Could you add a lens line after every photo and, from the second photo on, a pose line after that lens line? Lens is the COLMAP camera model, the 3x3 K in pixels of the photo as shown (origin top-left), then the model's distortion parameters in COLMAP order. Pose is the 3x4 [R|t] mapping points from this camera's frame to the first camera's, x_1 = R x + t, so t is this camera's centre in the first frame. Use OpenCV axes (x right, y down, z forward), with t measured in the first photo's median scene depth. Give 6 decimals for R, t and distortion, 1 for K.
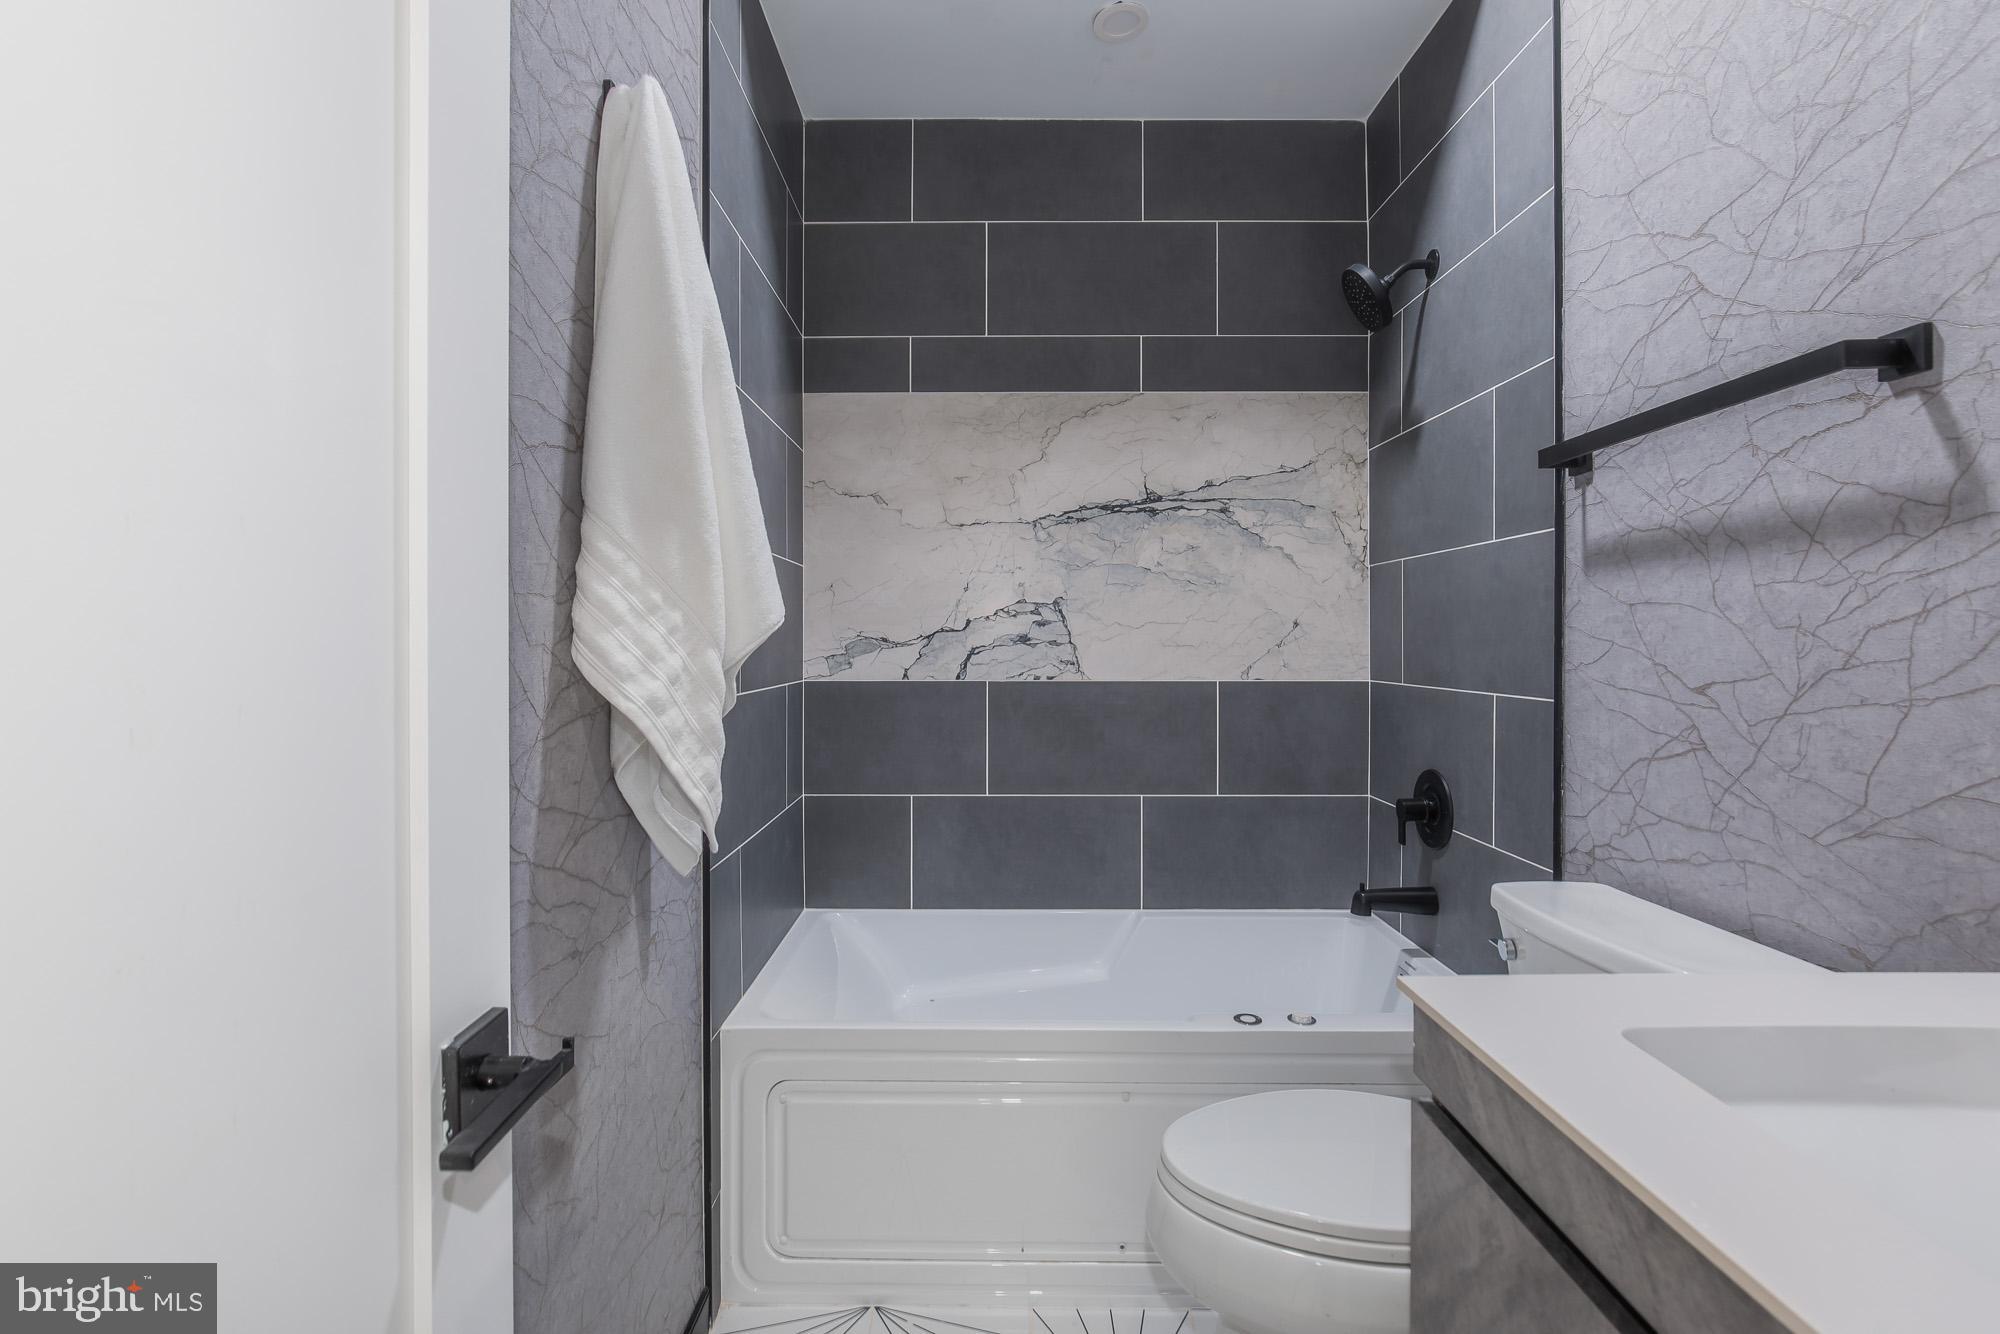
lens RADIAL K [[948.3, 0, 999.0], [0, 948.3, 658.8], [0, 0, 1]] dist [-0.019122, 0.008216]
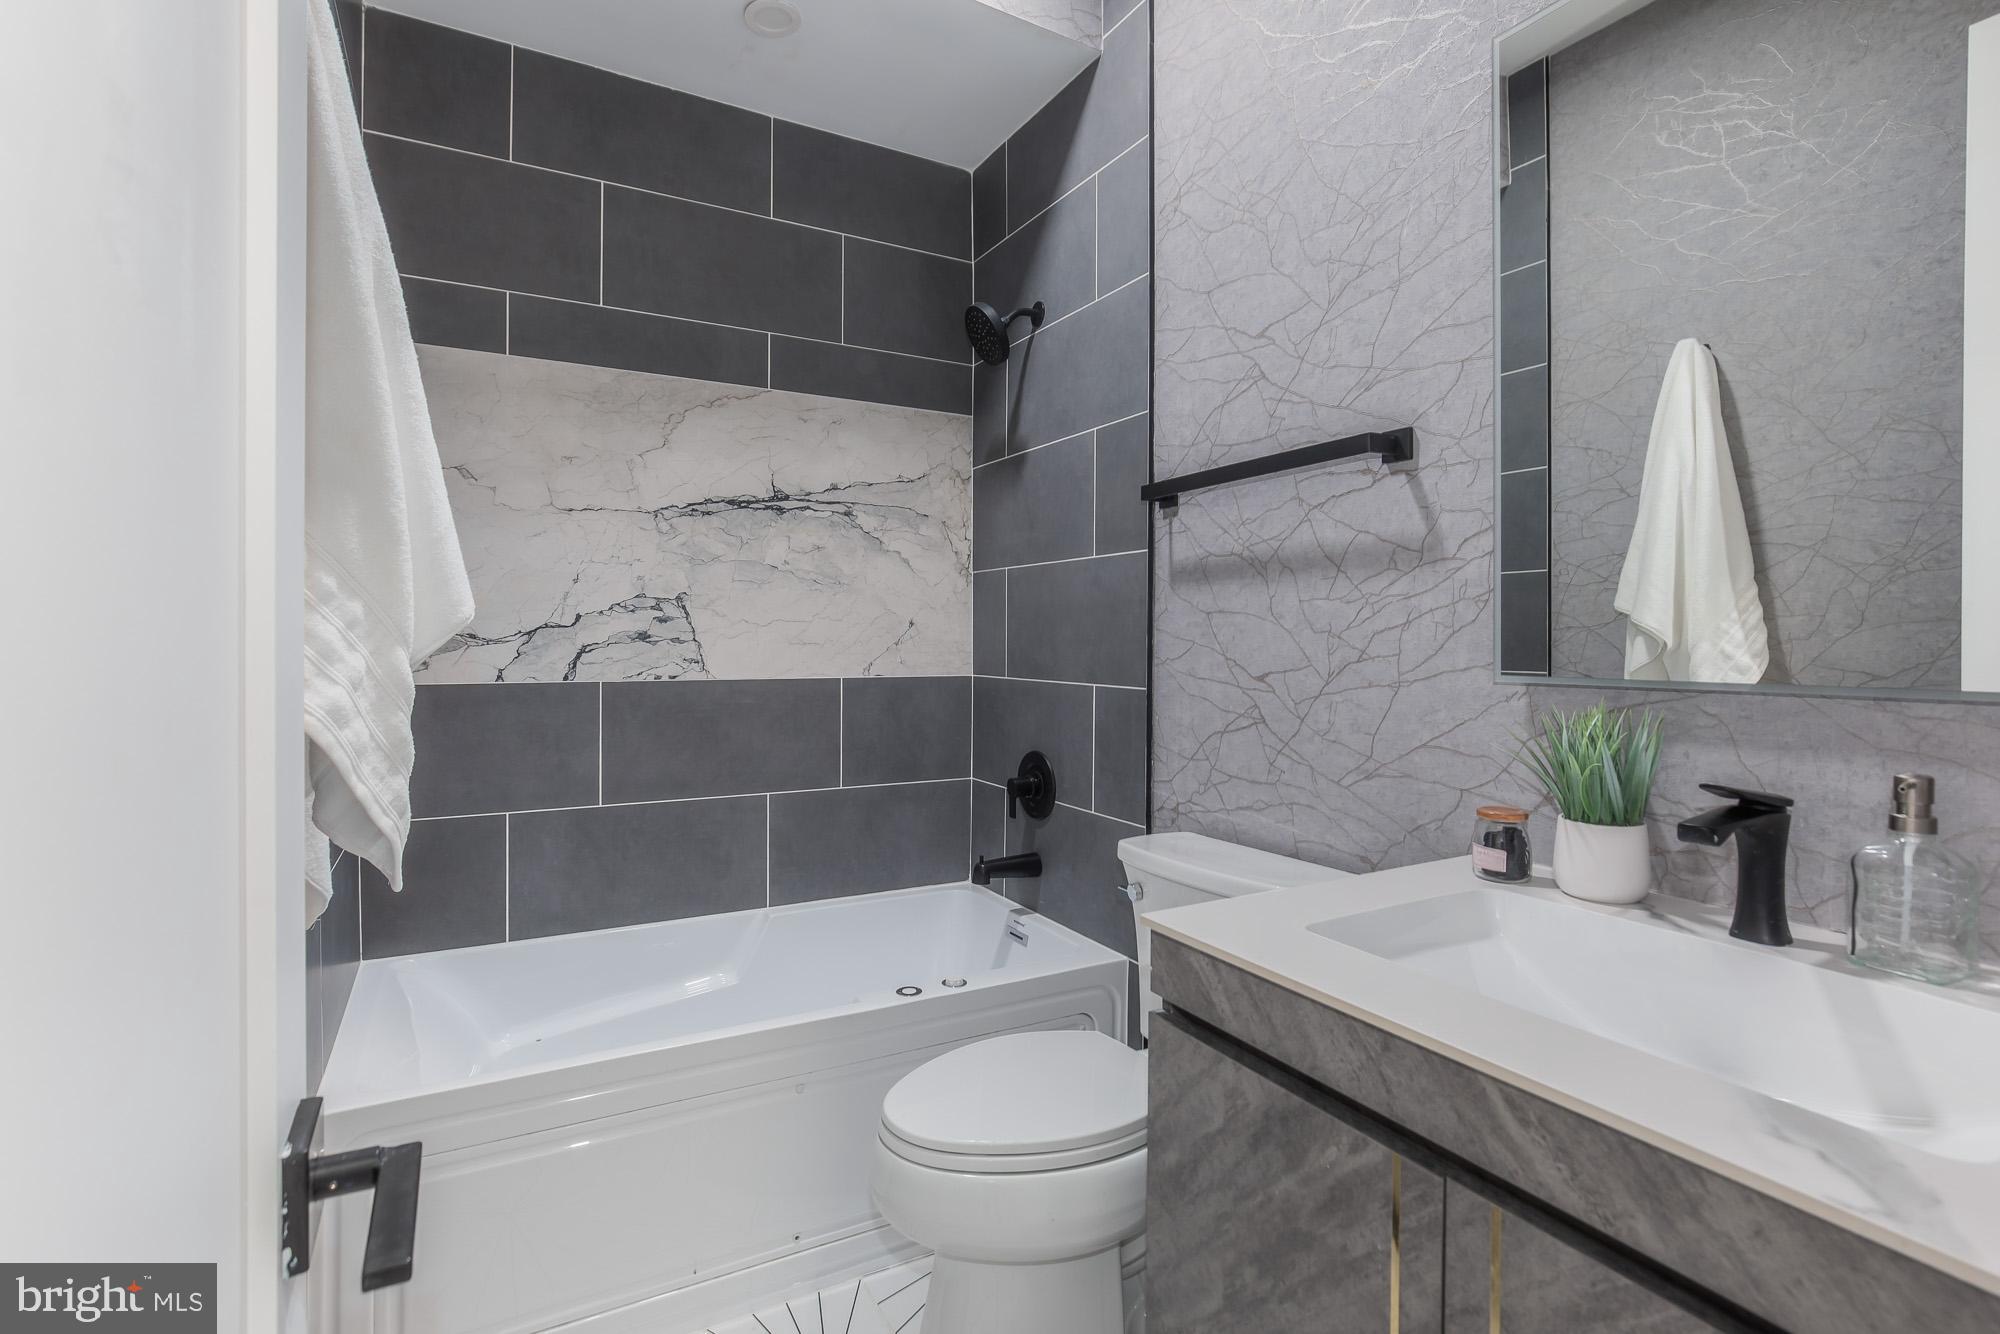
lens RADIAL K [[948.3, 0, 1010.7], [0, 948.3, 660.5], [0, 0, 1]] dist [-0.019122, 0.008216]
pose [[0.868667, -0.006346, 0.495356, -0.188079], [0.004098, 0.999976, 0.005624, -0.000581], [-0.495380, -0.002855, 0.868672, 0.009716]]
